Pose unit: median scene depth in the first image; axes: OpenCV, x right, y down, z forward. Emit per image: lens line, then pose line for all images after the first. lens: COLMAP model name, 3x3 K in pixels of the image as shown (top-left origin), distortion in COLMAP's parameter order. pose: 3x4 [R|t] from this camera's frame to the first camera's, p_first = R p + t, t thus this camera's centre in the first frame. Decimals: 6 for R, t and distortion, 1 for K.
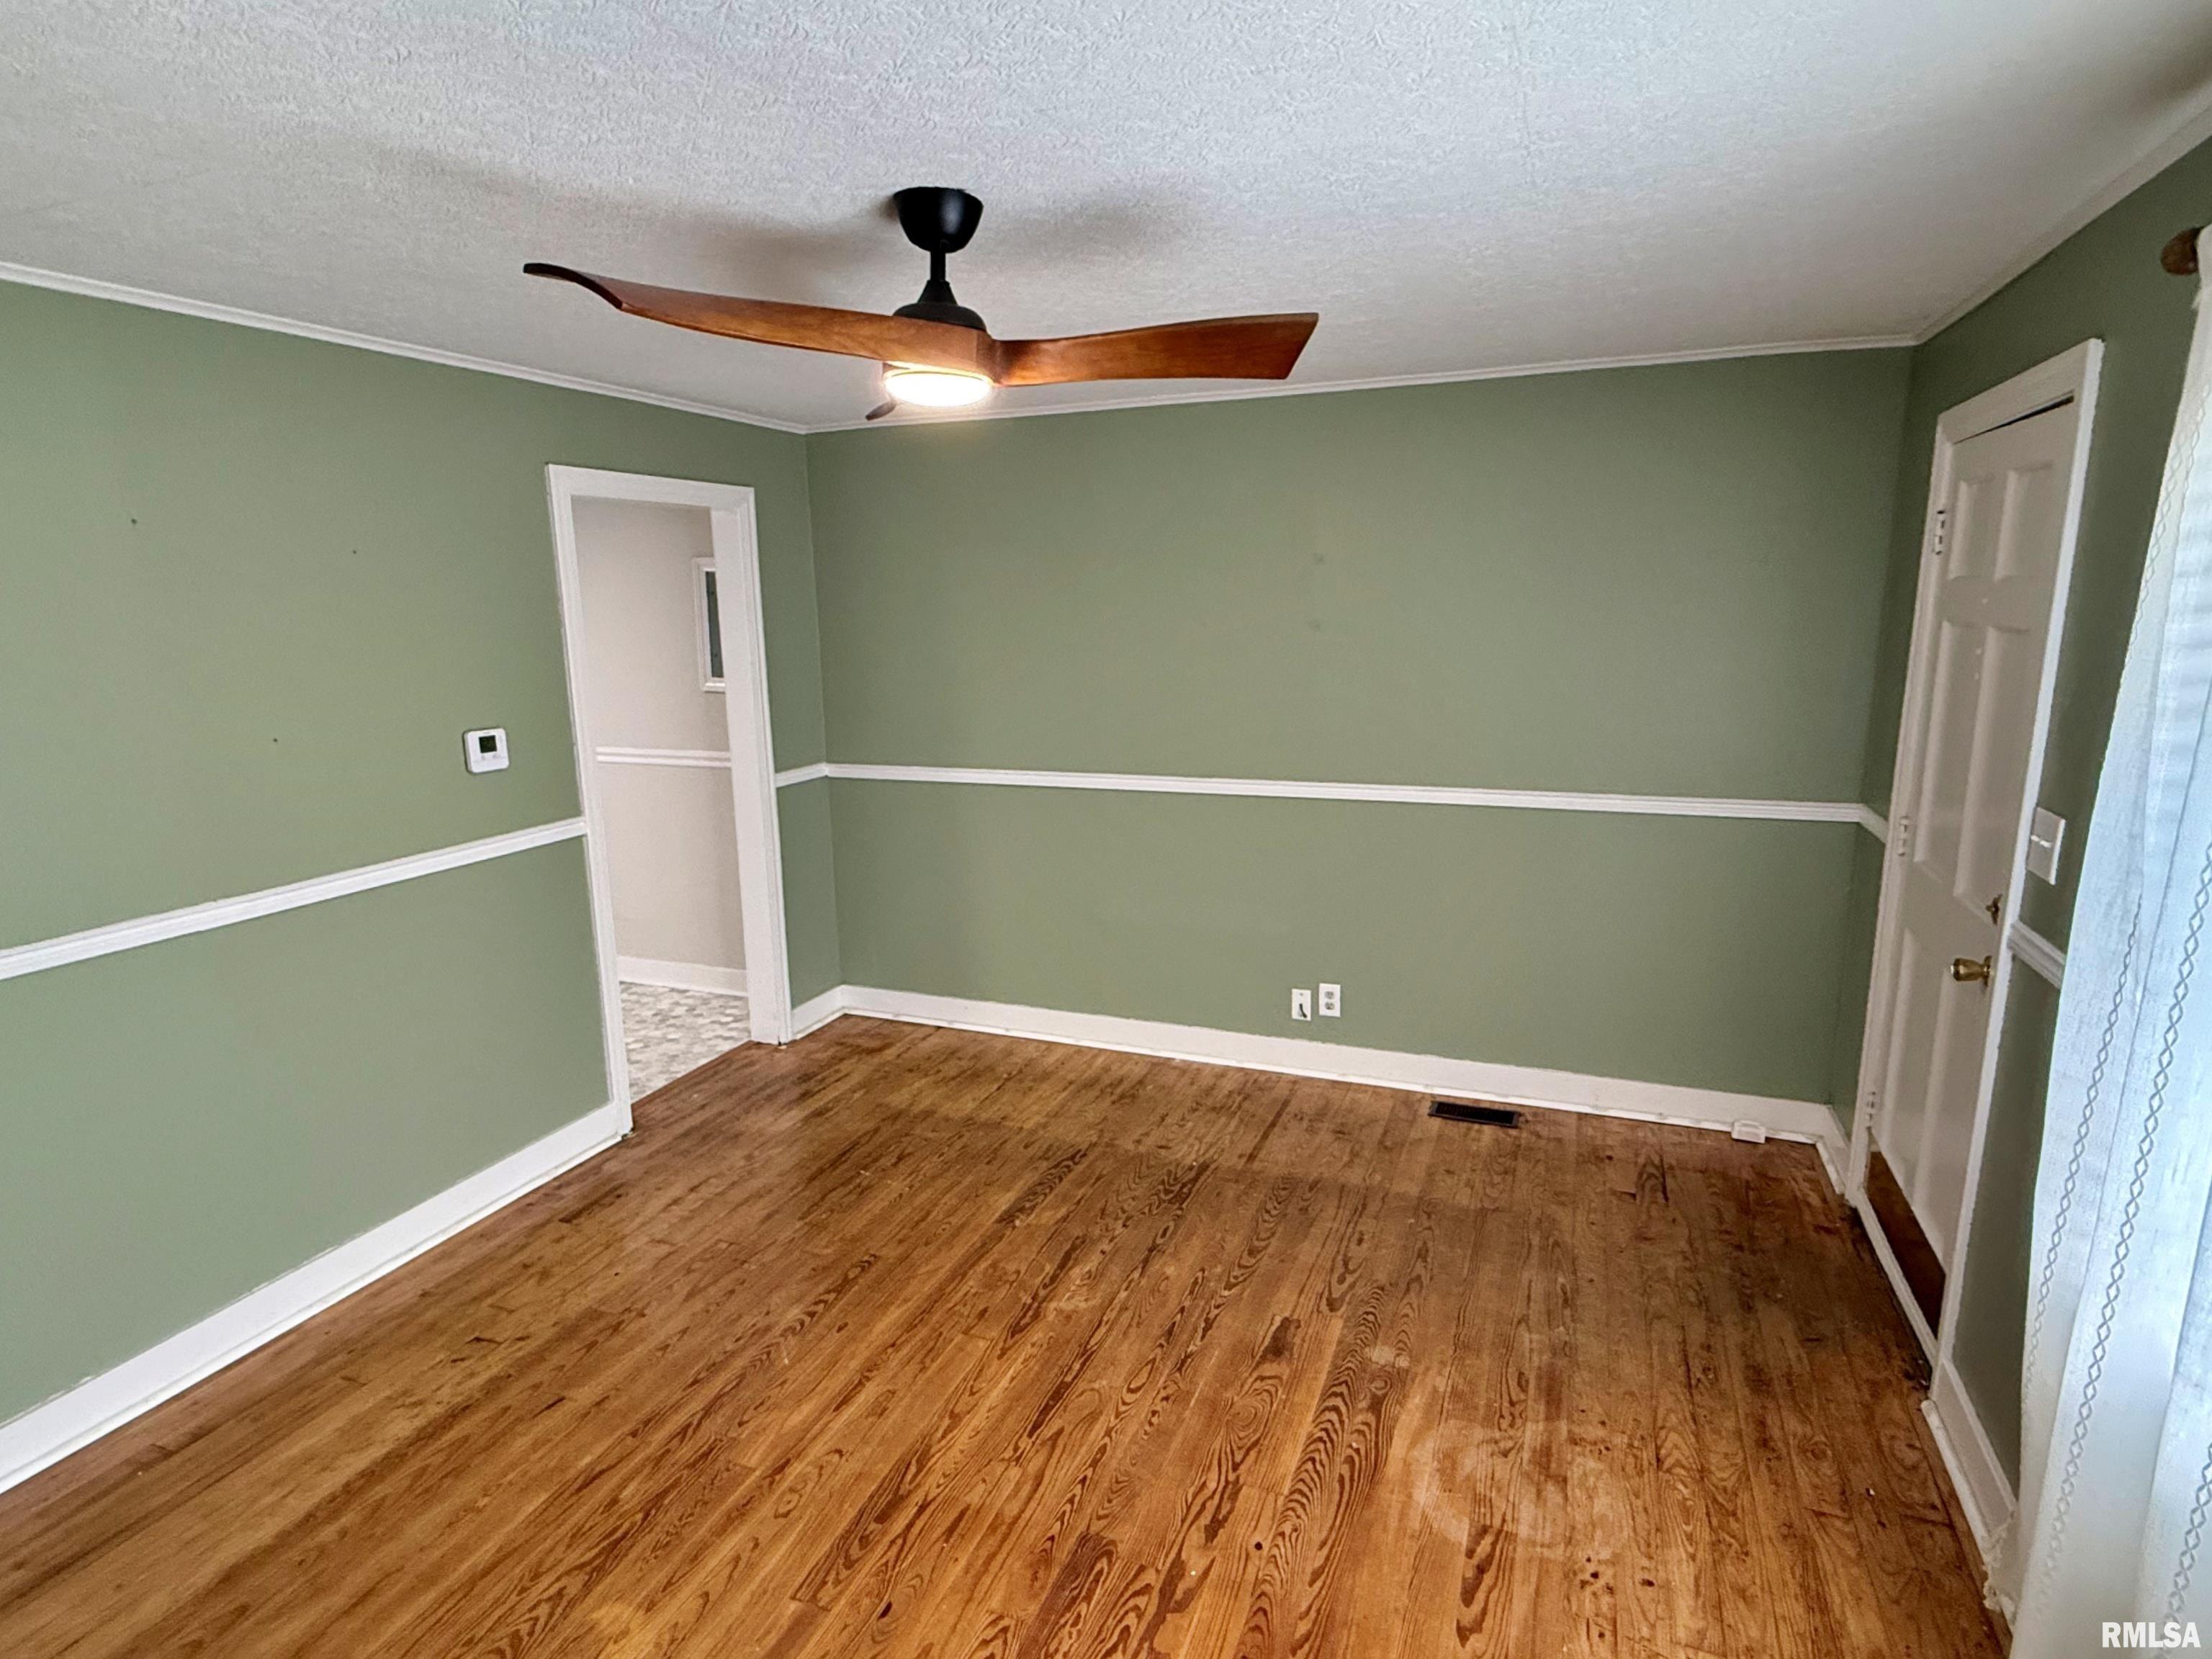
lens RADIAL K [[1146.1, 0, 1105.9], [0, 1146.1, 837.5], [0, 0, 1]] dist [-0.000827, -0.005601]
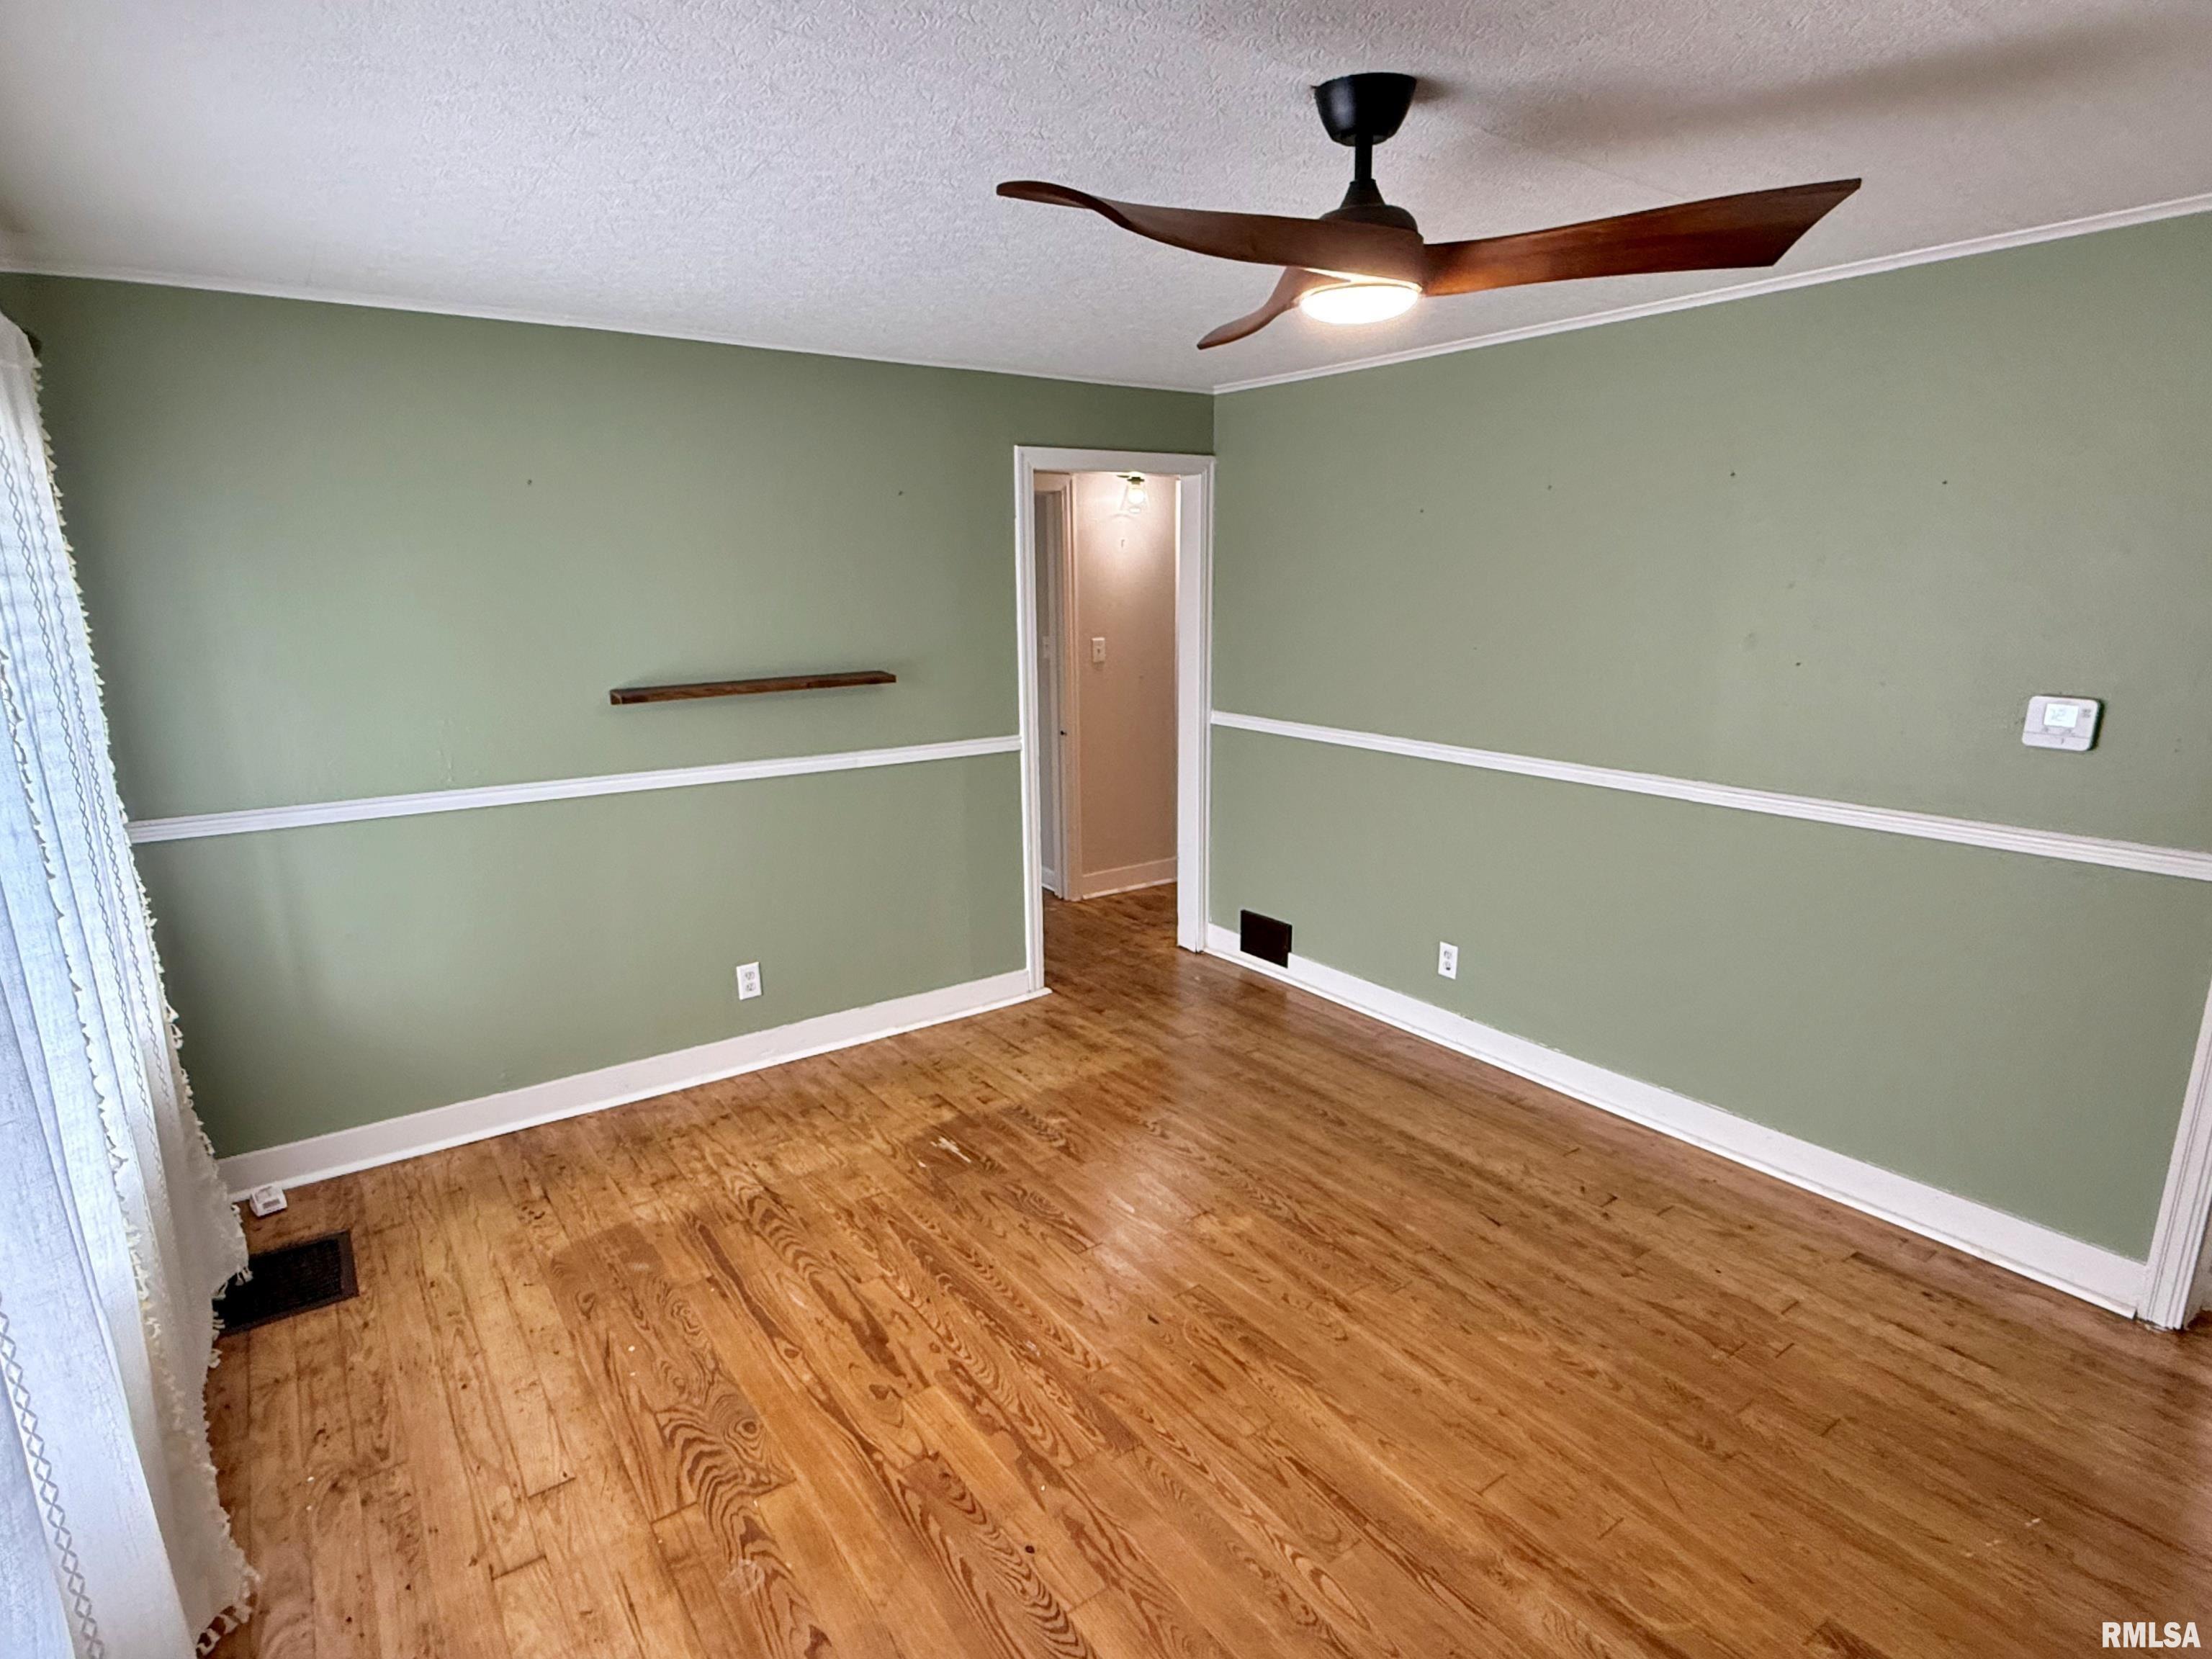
lens RADIAL K [[1146.1, 0, 1102.2], [0, 1146.1, 829.1], [0, 0, 1]] dist [-0.000827, -0.005601]
pose [[-0.522514, 0.211136, -0.826075, 0.676014], [-0.162966, 0.926262, 0.339824, -0.237566], [0.836912, 0.312185, -0.449577, 1.146489]]
